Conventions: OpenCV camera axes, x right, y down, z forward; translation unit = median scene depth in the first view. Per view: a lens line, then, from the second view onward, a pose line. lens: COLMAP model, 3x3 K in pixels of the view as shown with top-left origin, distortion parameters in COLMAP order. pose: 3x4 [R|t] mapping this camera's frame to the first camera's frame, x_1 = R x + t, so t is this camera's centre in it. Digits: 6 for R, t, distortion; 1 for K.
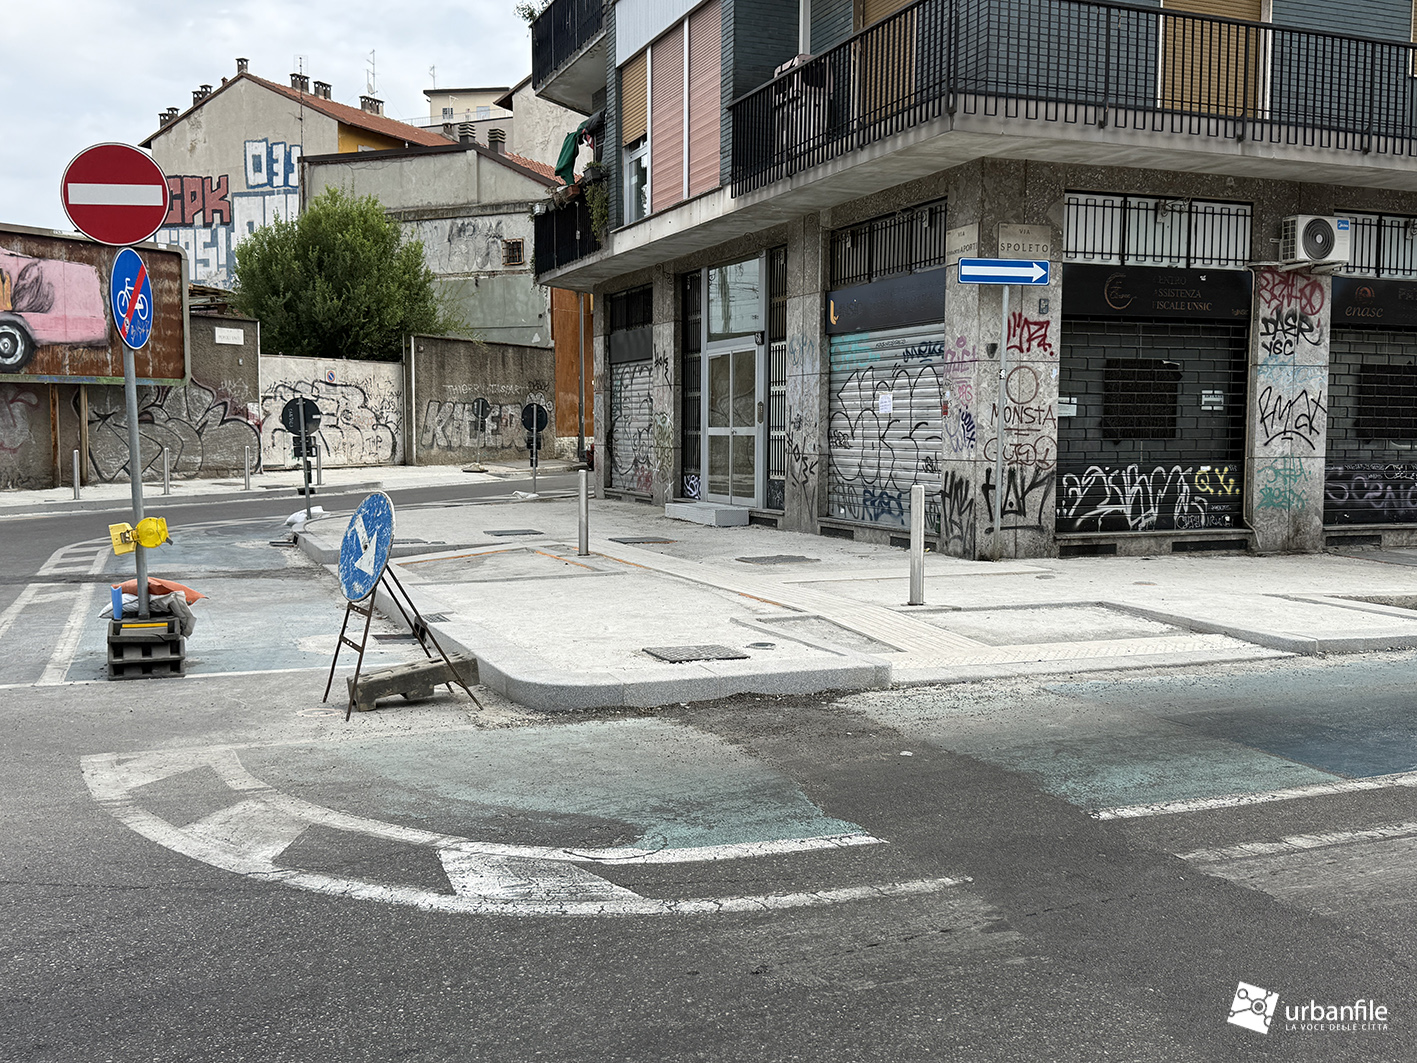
lens RADIAL K [[1420.4, 0, 686.8], [0, 1420.4, 569.2], [0, 0, 1]] dist [0.048822, 0.000000]
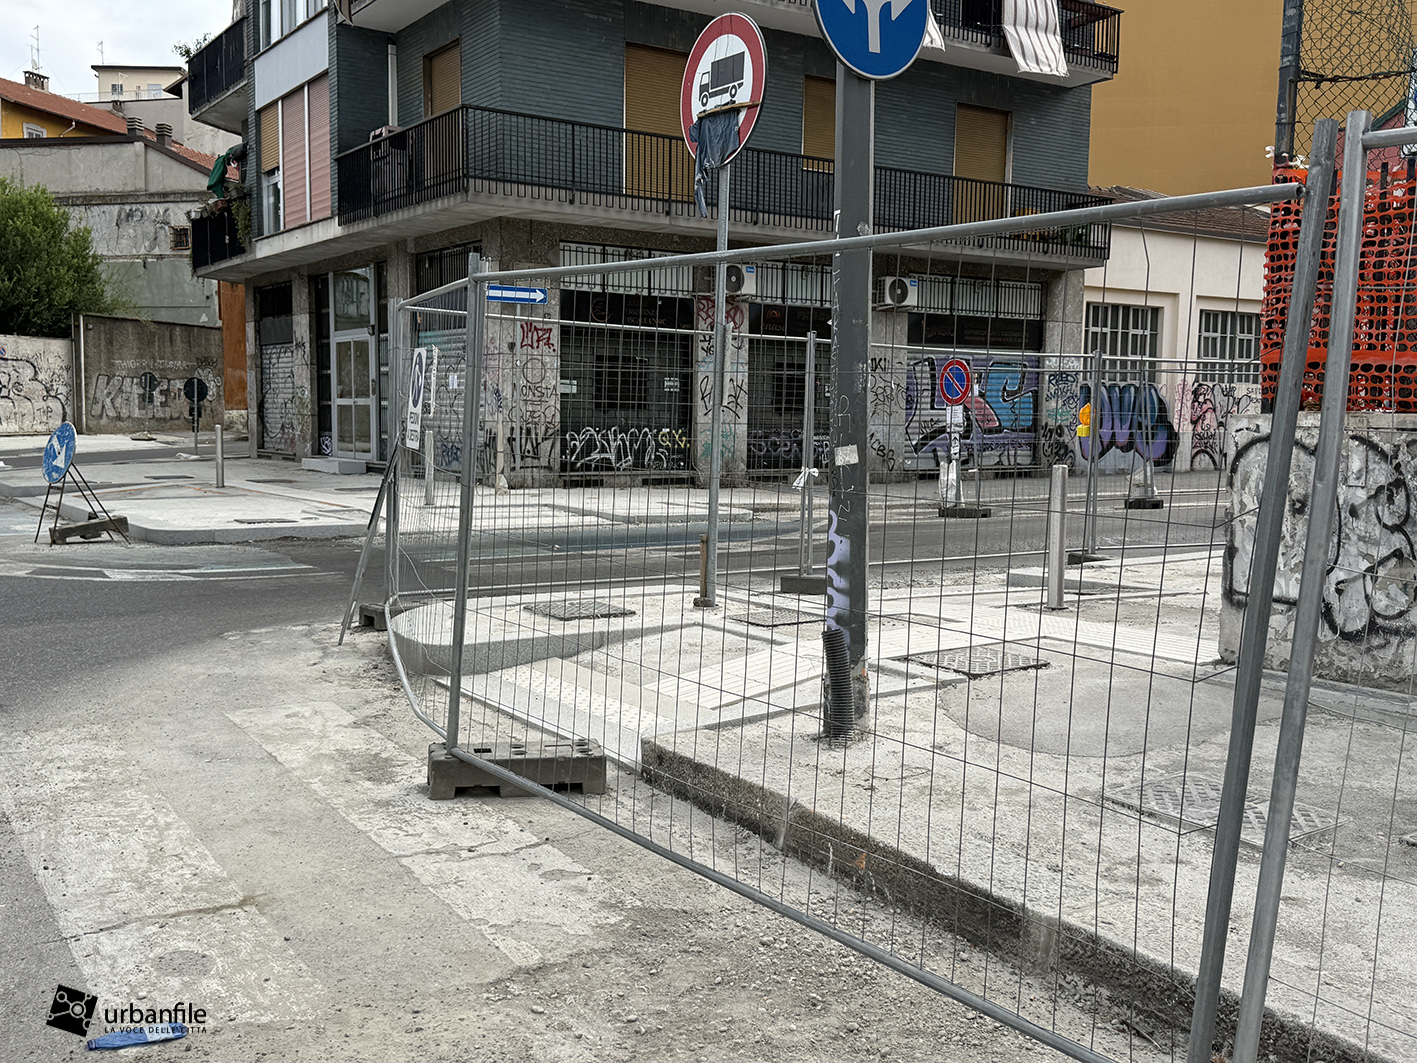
lens RADIAL K [[1420.4, 0, 714.7], [0, 1420.4, 550.9], [0, 0, 1]] dist [0.048822, 0.000000]
pose [[0.974752, -0.011180, 0.223009, 0.077360], [0.011339, 0.999936, 0.000568, 0.051569], [-0.223001, 0.001975, 0.974816, -0.419604]]
